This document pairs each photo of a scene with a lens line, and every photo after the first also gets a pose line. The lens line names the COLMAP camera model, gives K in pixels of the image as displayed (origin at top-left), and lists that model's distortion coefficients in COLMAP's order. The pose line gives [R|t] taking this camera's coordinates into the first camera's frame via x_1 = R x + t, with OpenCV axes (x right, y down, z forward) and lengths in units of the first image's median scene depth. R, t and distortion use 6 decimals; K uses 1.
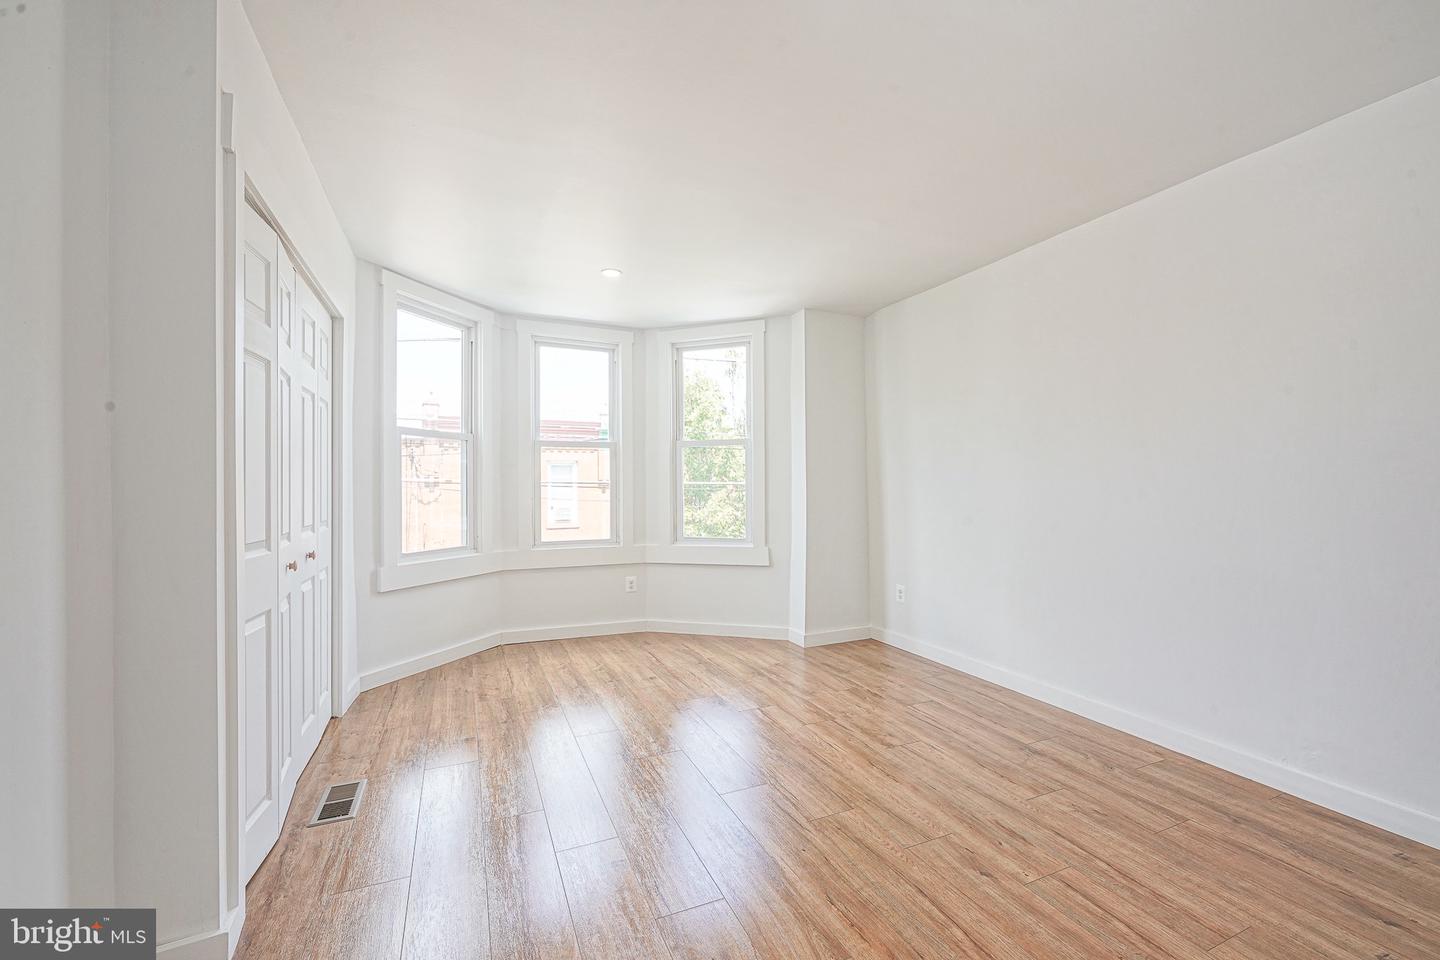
lens RADIAL K [[592.6, 0, 726.8], [0, 592.6, 488.6], [0, 0, 1]] dist [-0.000125, 0.000089]
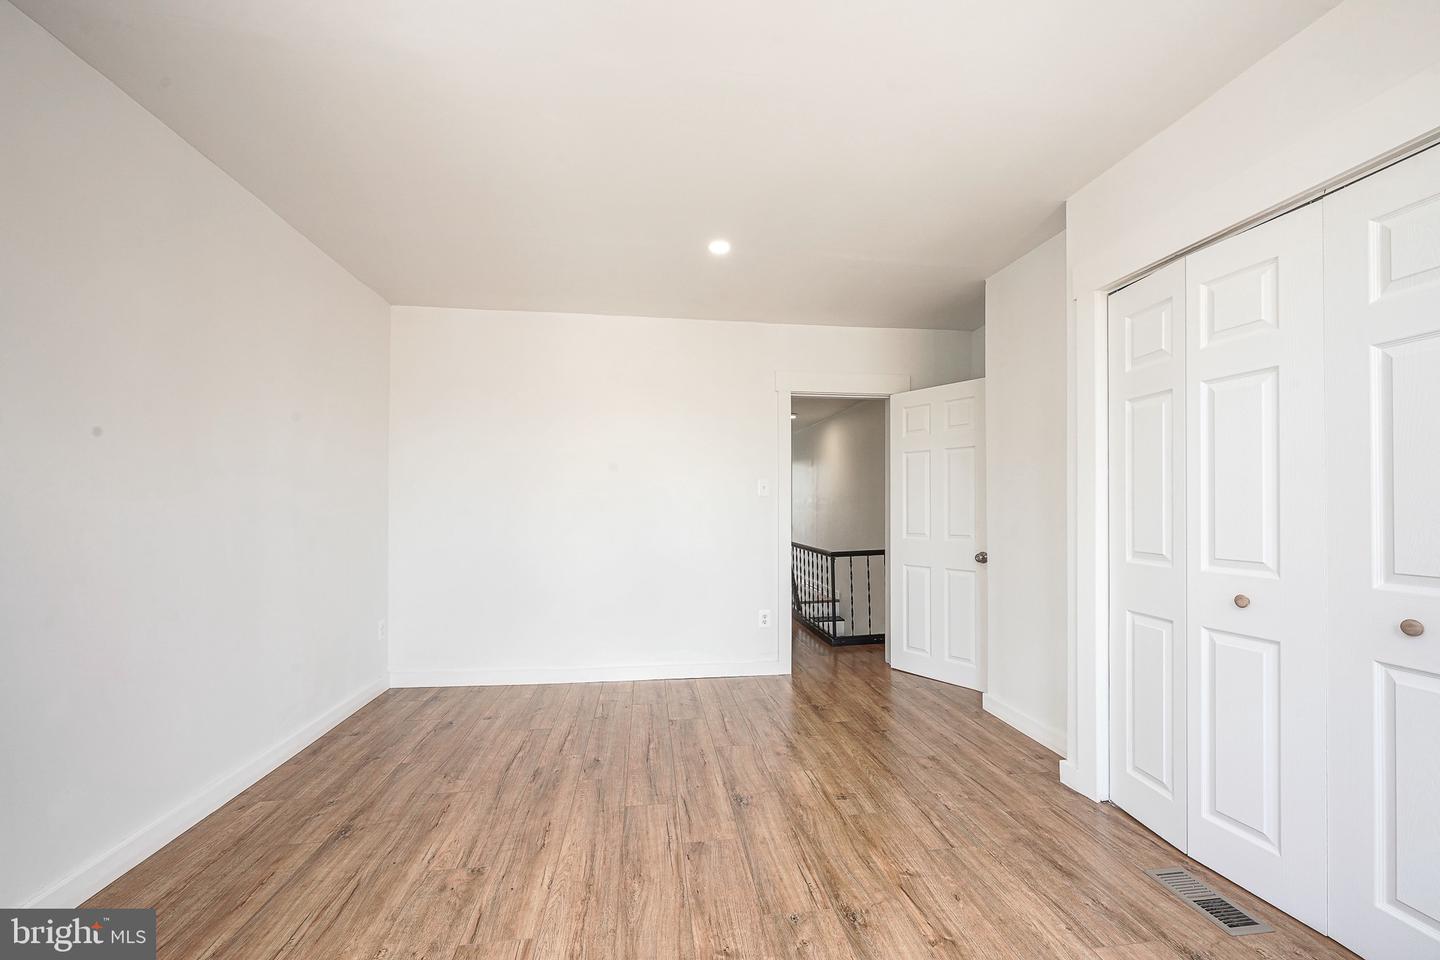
lens RADIAL K [[592.6, 0, 726.8], [0, 592.6, 488.6], [0, 0, 1]] dist [-0.000125, 0.000089]
pose [[-0.955980, 0.007174, 0.293343, -0.153726], [0.001146, 0.999785, -0.020718, -0.009101], [-0.293428, -0.019470, -0.955783, 1.081338]]
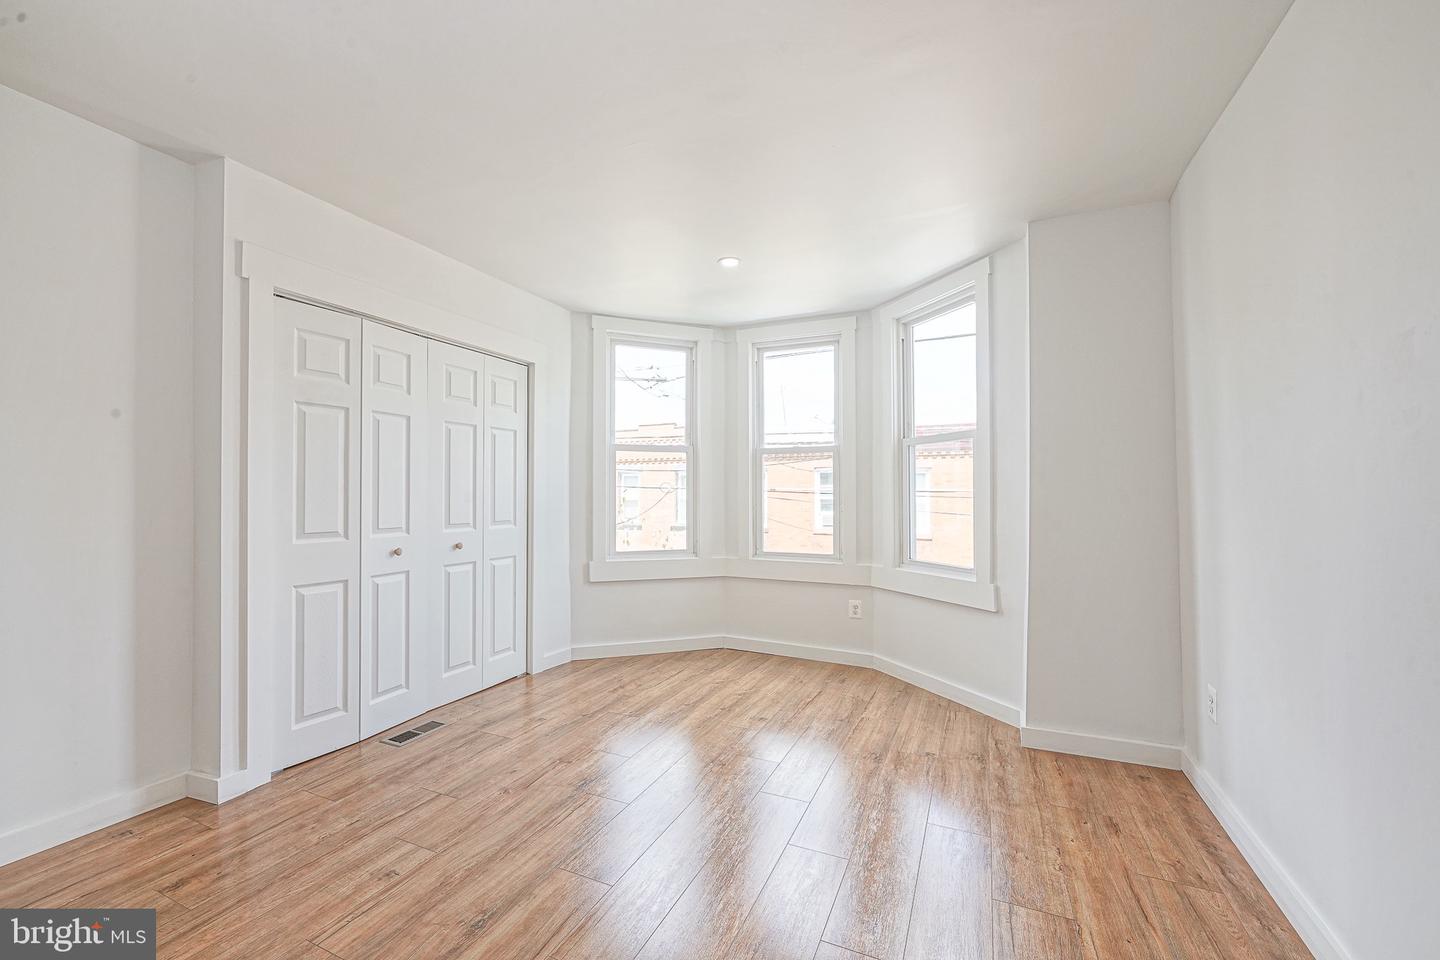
lens RADIAL K [[592.6, 0, 726.8], [0, 592.6, 488.6], [0, 0, 1]] dist [-0.000125, 0.000089]
pose [[0.654616, -0.002078, -0.755958, 0.438868], [-0.006151, 0.999948, -0.008076, -0.006502], [0.755936, 0.009936, 0.654570, 0.353417]]
